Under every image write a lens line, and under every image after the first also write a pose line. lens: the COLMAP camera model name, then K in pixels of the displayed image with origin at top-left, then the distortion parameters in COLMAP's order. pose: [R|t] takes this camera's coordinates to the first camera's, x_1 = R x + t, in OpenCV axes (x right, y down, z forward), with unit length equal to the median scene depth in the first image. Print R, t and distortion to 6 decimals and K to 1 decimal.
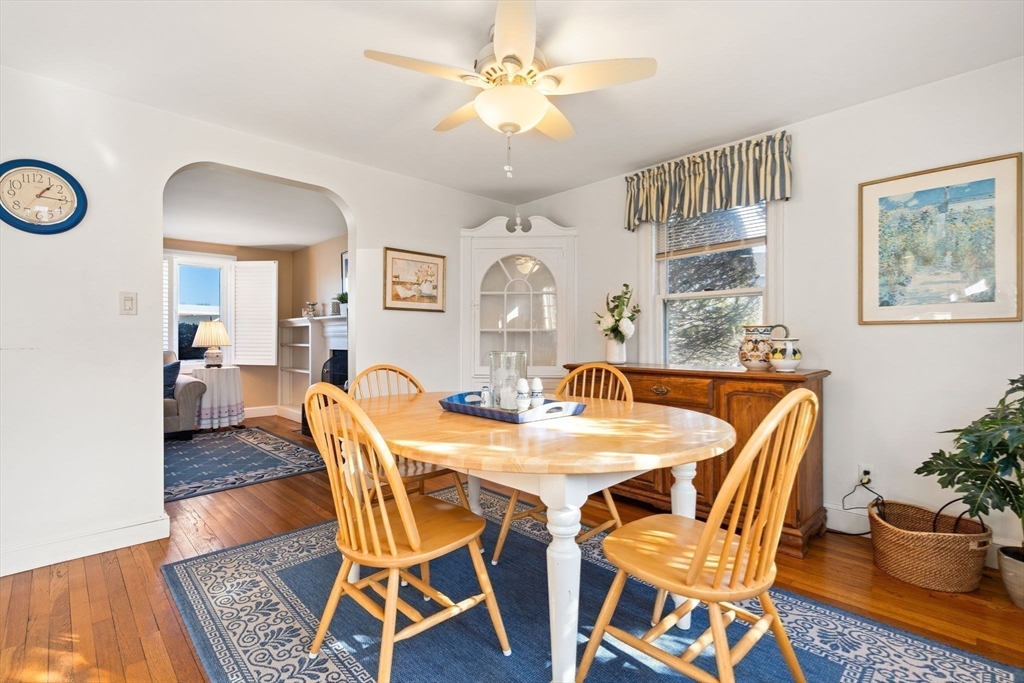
lens RADIAL K [[474.3, 0, 506.7], [0, 474.3, 339.6], [0, 0, 1]] dist [-0.000791, 0.000019]
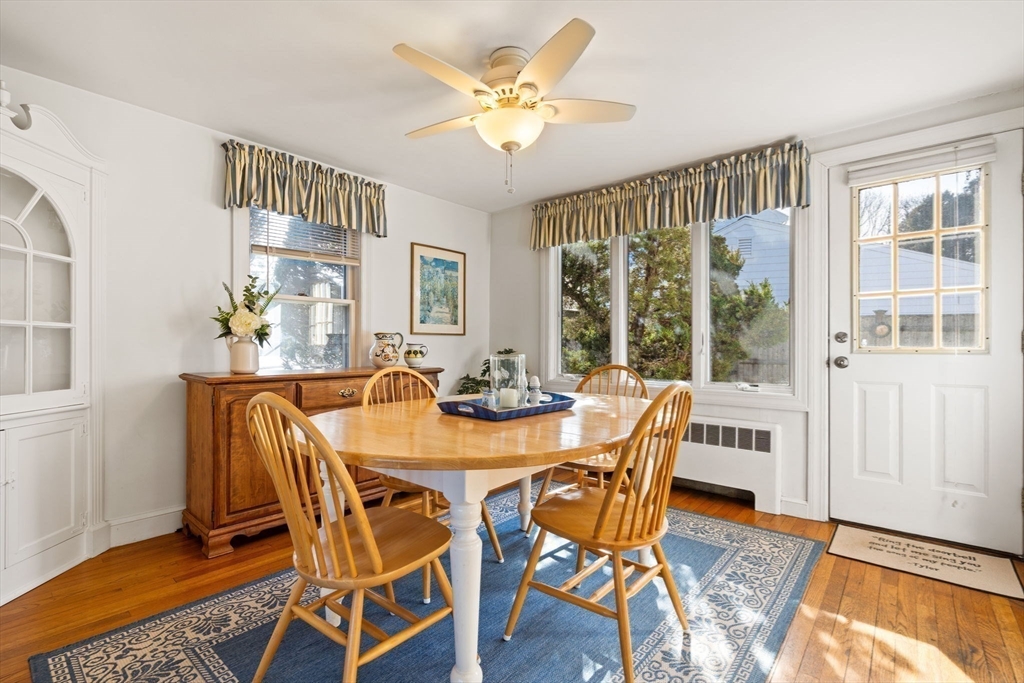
lens RADIAL K [[467.0, 0, 511.2], [0, 467.0, 345.0], [0, 0, 1]] dist [-0.001934, 0.000681]
pose [[-0.105127, -0.000852, 0.994458, -0.780732], [-0.004408, 0.999990, 0.000390, 0.001210], [-0.994449, -0.004342, -0.105130, 0.825613]]
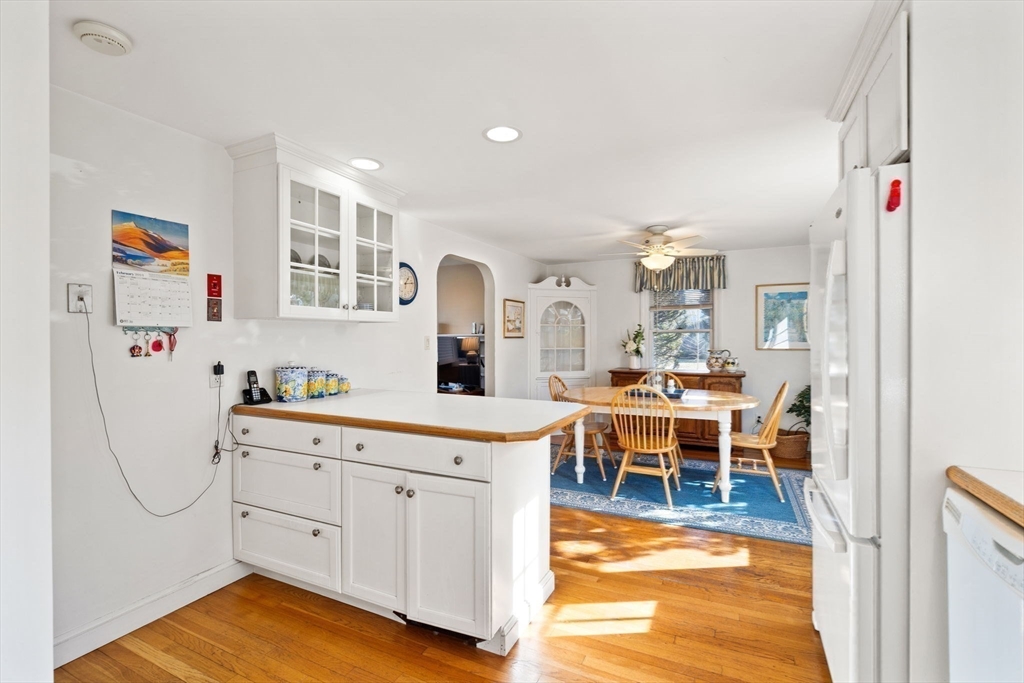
lens RADIAL K [[474.3, 0, 506.7], [0, 474.3, 339.6], [0, 0, 1]] dist [-0.000791, 0.000019]
pose [[0.939527, -0.004783, 0.342441, -1.068310], [0.002469, 0.999971, 0.007192, -0.096164], [-0.342465, -0.005912, 0.939512, -0.648424]]
